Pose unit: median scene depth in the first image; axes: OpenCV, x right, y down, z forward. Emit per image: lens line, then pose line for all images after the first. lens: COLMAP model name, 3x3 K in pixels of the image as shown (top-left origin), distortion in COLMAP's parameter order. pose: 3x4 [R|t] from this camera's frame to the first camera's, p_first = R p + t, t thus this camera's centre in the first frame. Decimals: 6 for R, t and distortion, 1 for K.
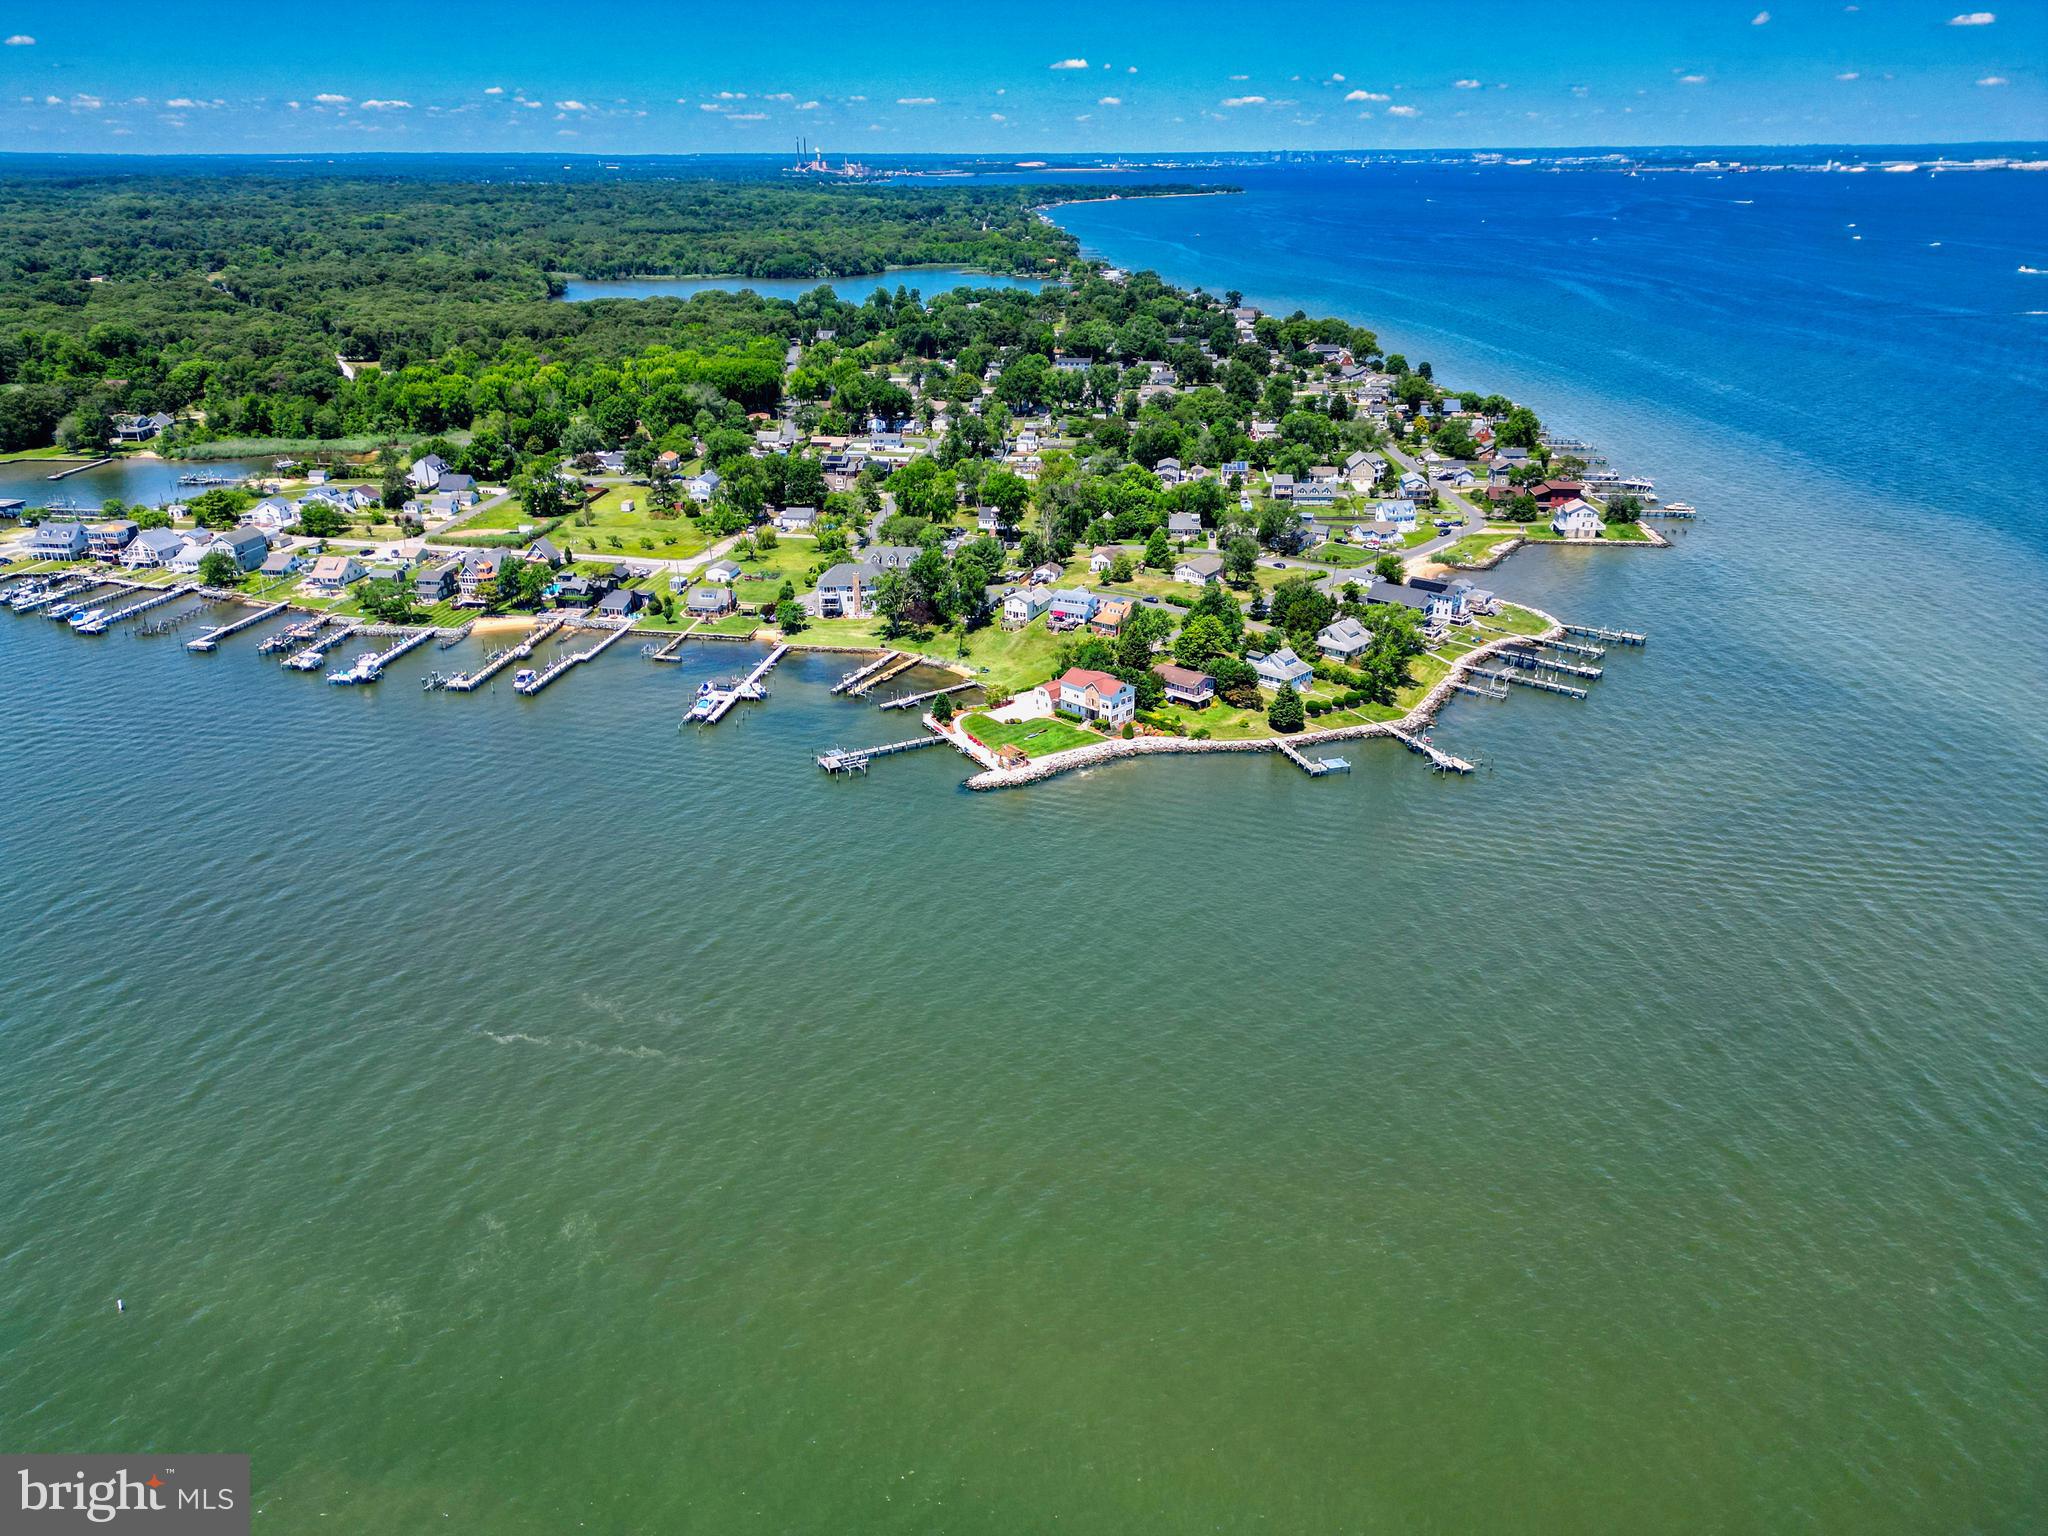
lens RADIAL K [[1388.9, 0, 1024.0], [0, 1388.9, 768.0], [0, 0, 1]] dist [0.056394, -0.076559]
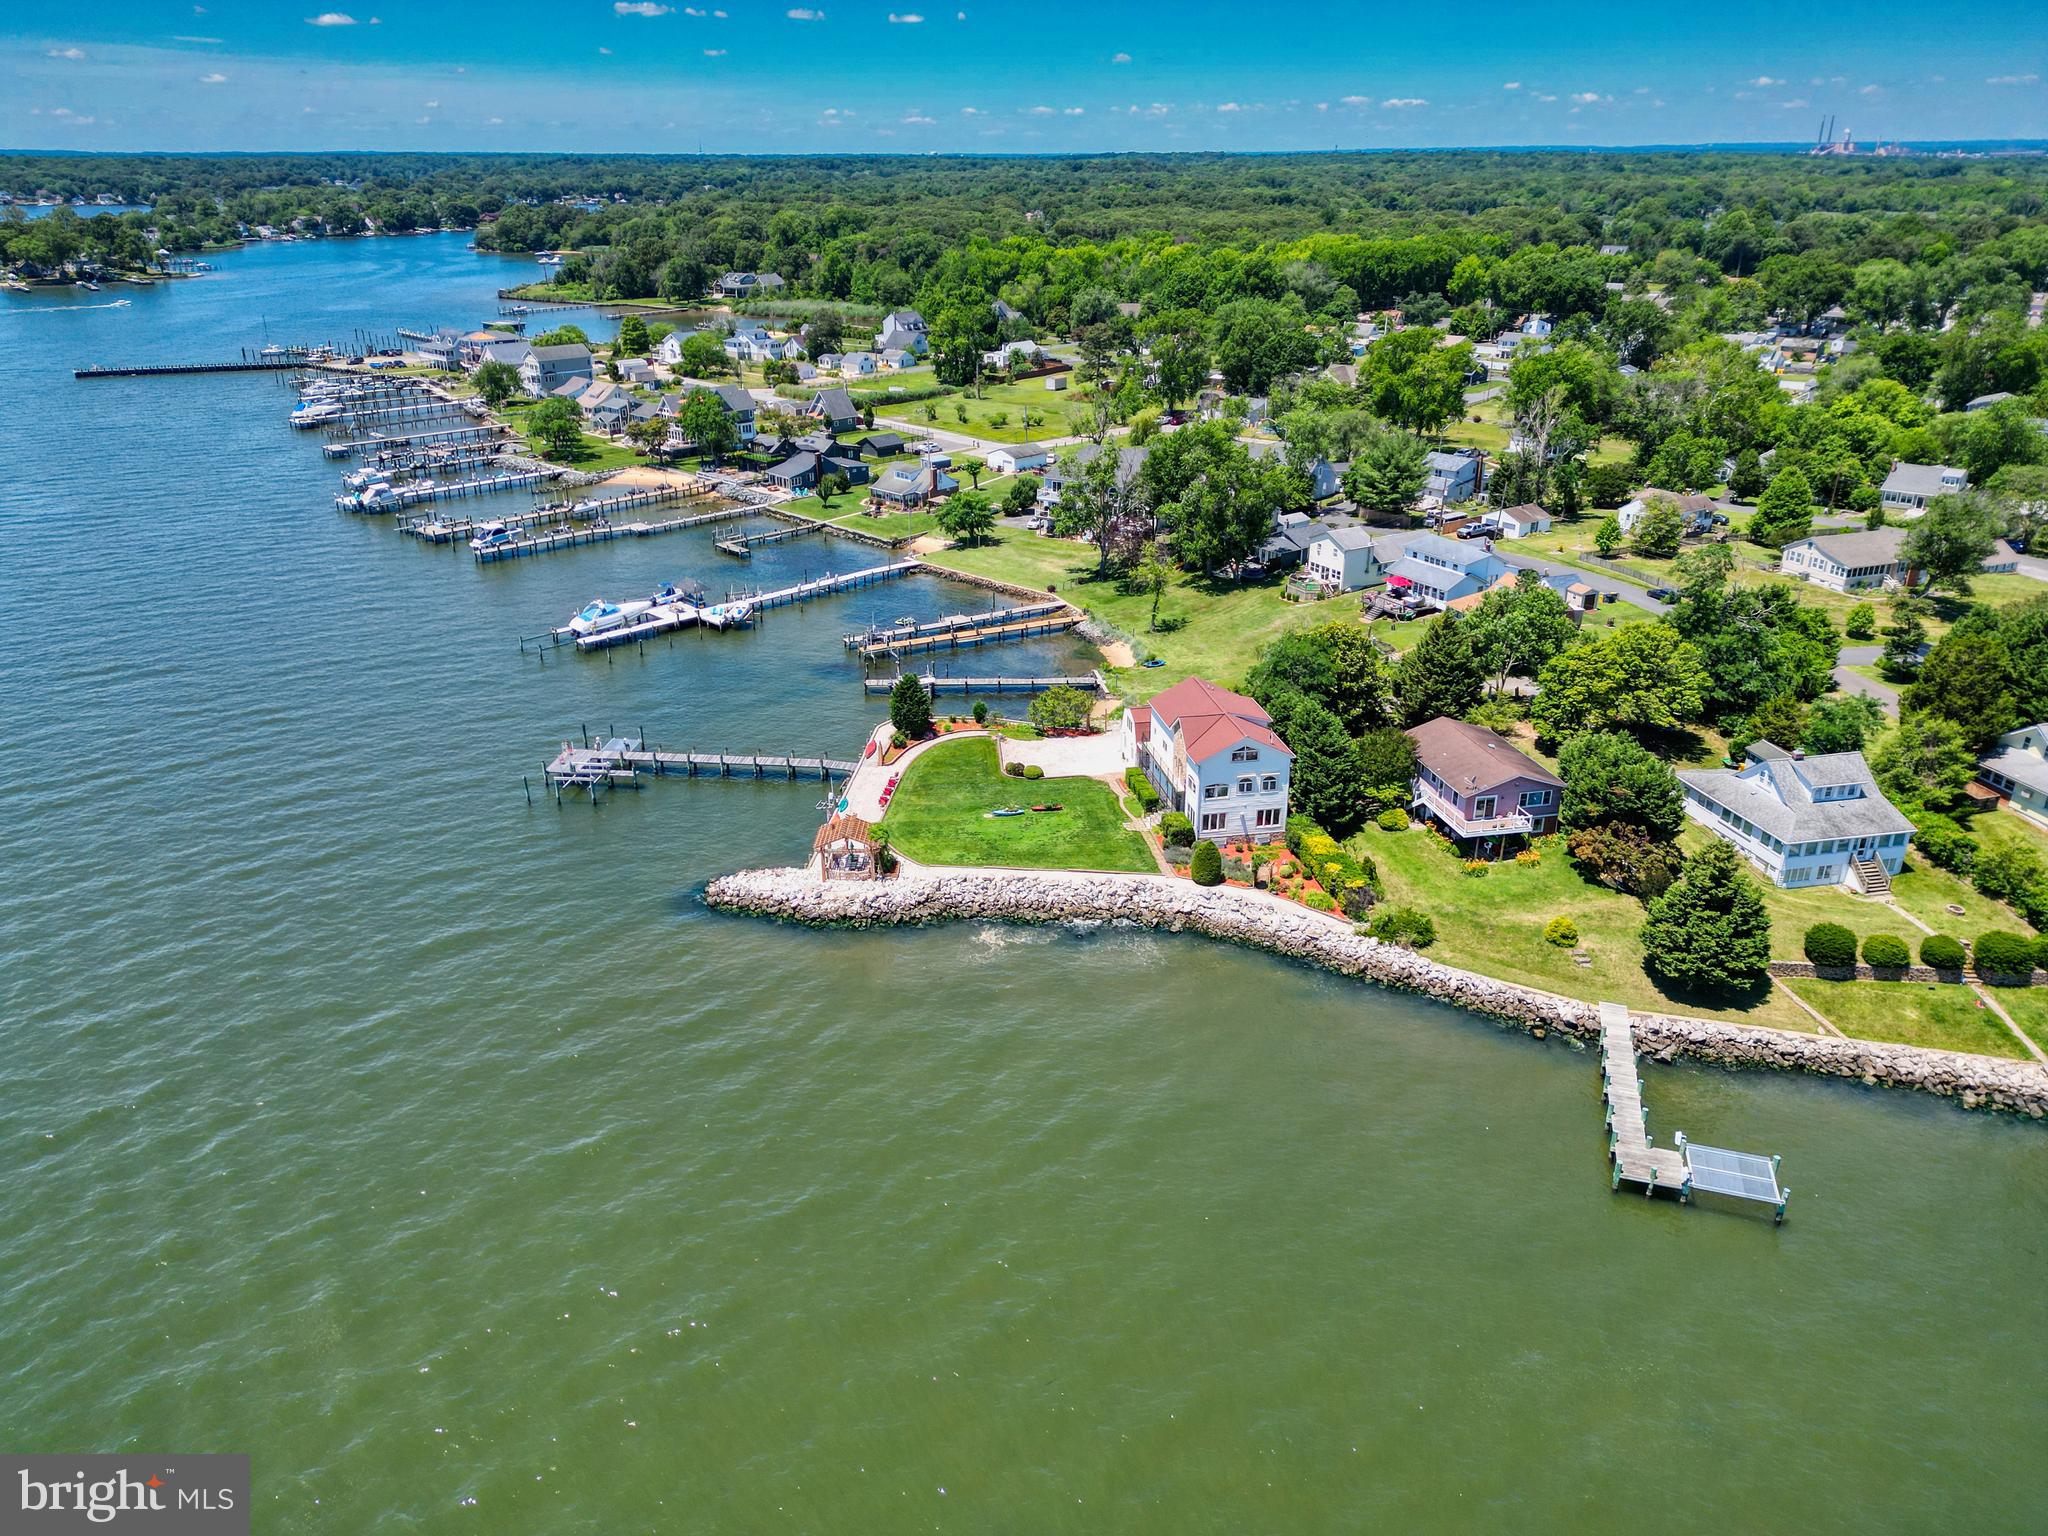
lens RADIAL K [[1388.9, 0, 1024.0], [0, 1388.9, 768.0], [0, 0, 1]] dist [0.056394, -0.076559]
pose [[0.804543, 0.227761, -0.548485, 0.225376], [-0.226993, 0.971349, 0.070394, -0.063834], [0.548803, 0.067867, 0.833192, 0.629247]]
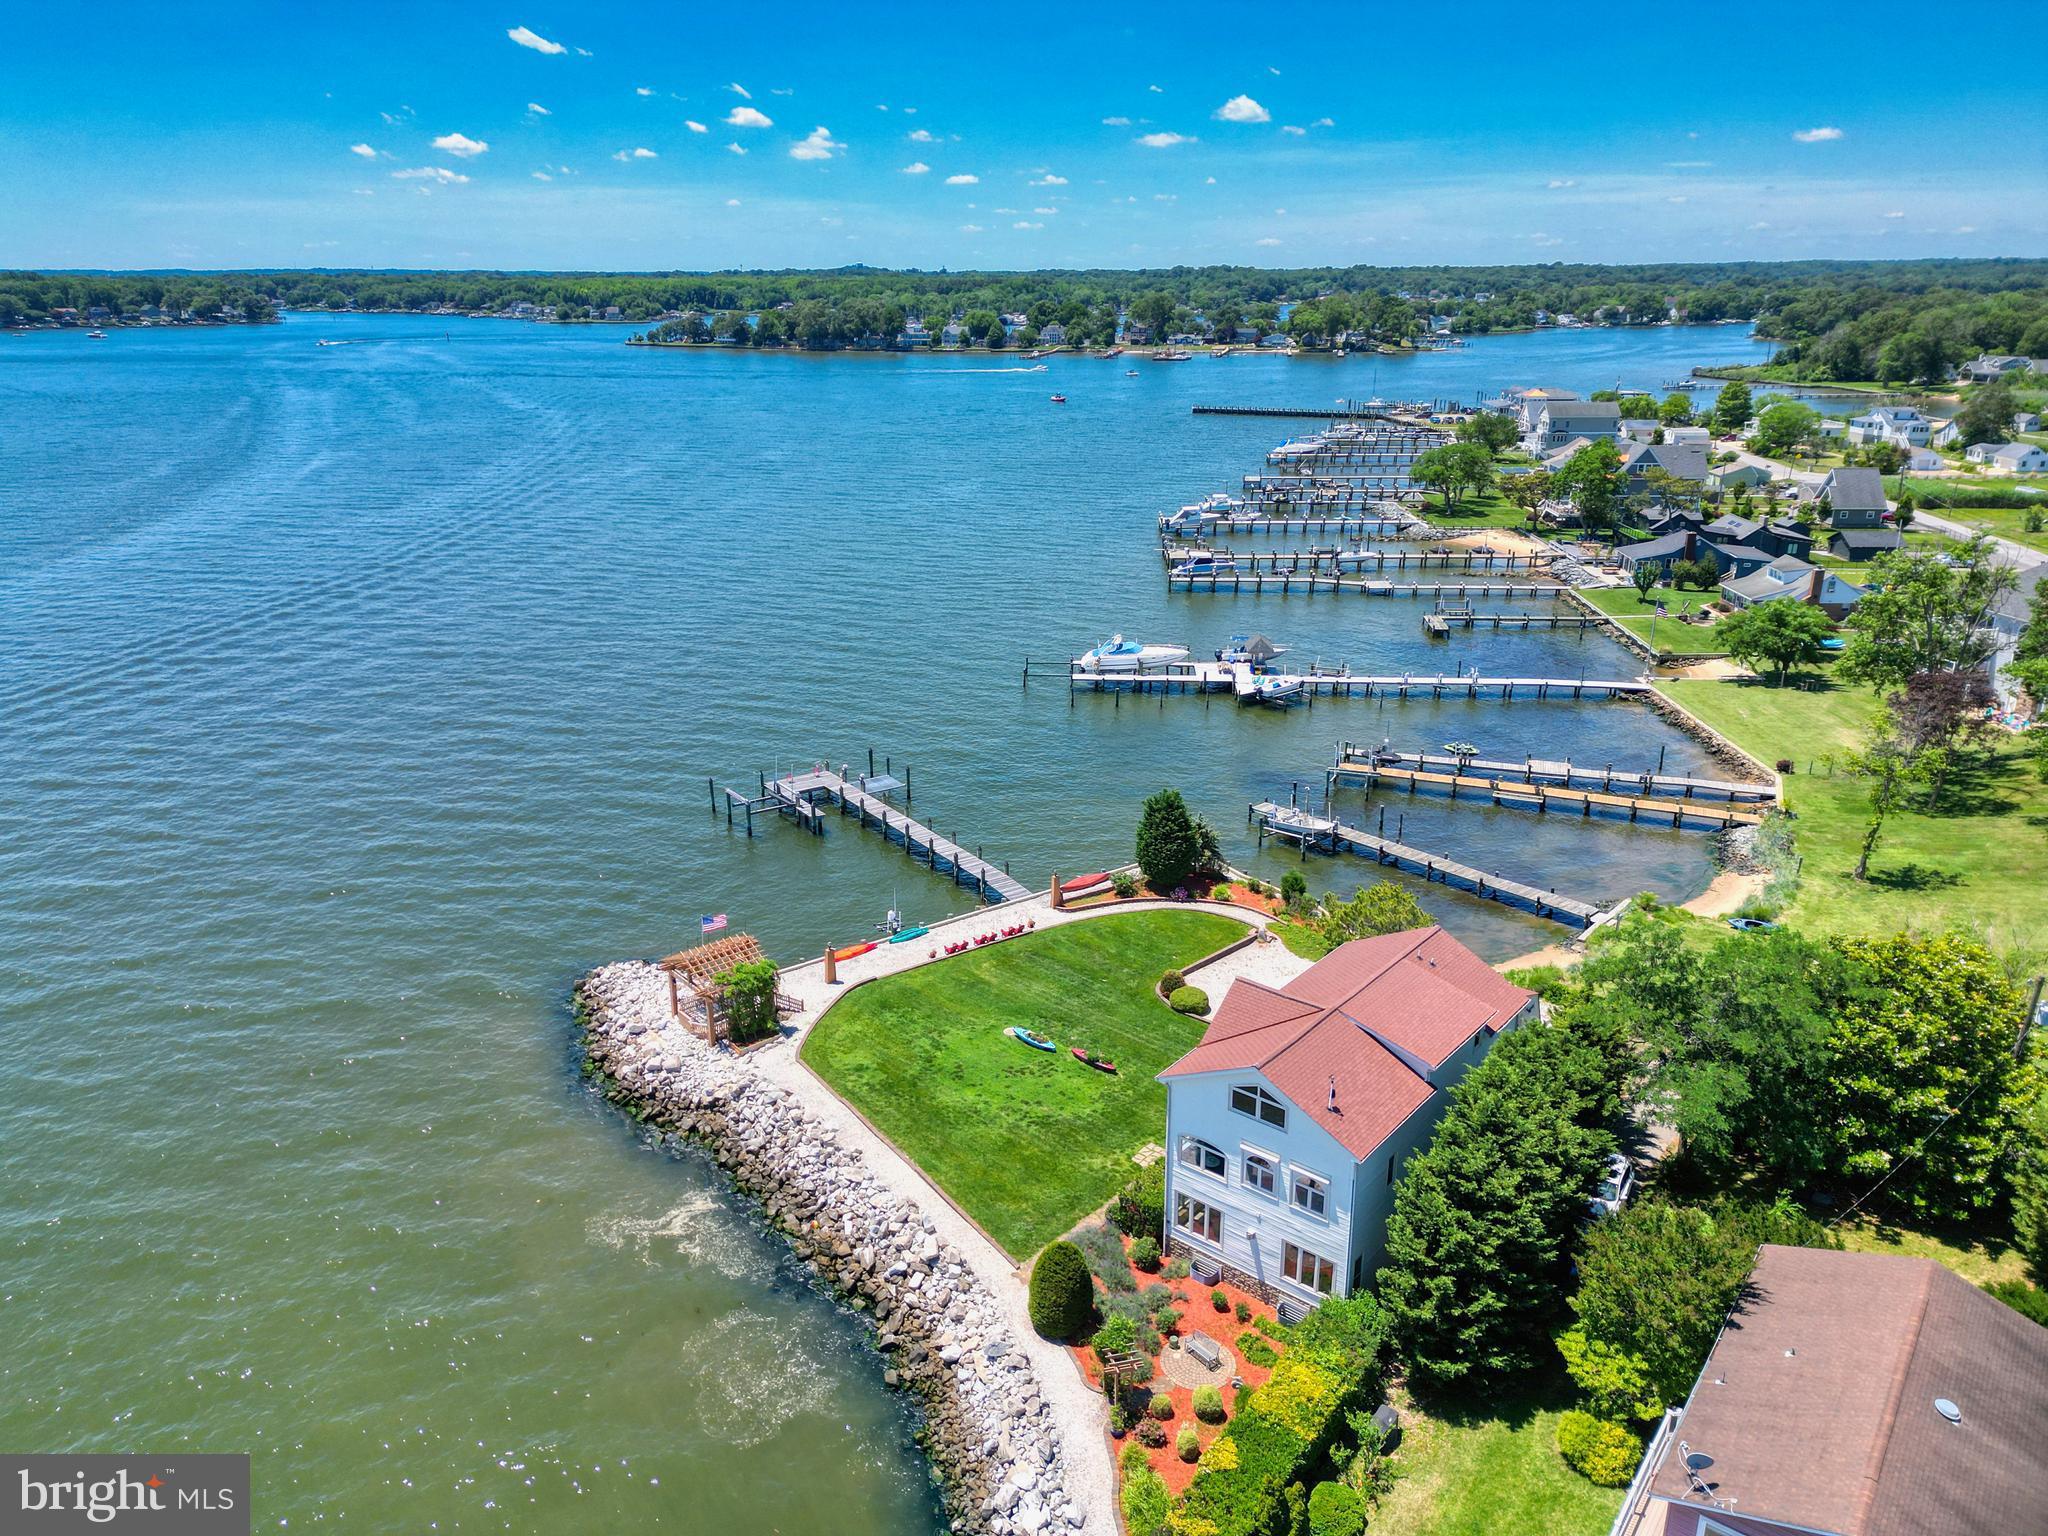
lens RADIAL K [[1388.9, 0, 1024.0], [0, 1388.9, 768.0], [0, 0, 1]] dist [0.056394, -0.076559]
pose [[0.051013, 0.316554, -0.947202, 0.211066], [-0.378749, 0.883718, 0.274940, -0.124635], [0.924092, 0.344726, 0.164976, 0.902407]]
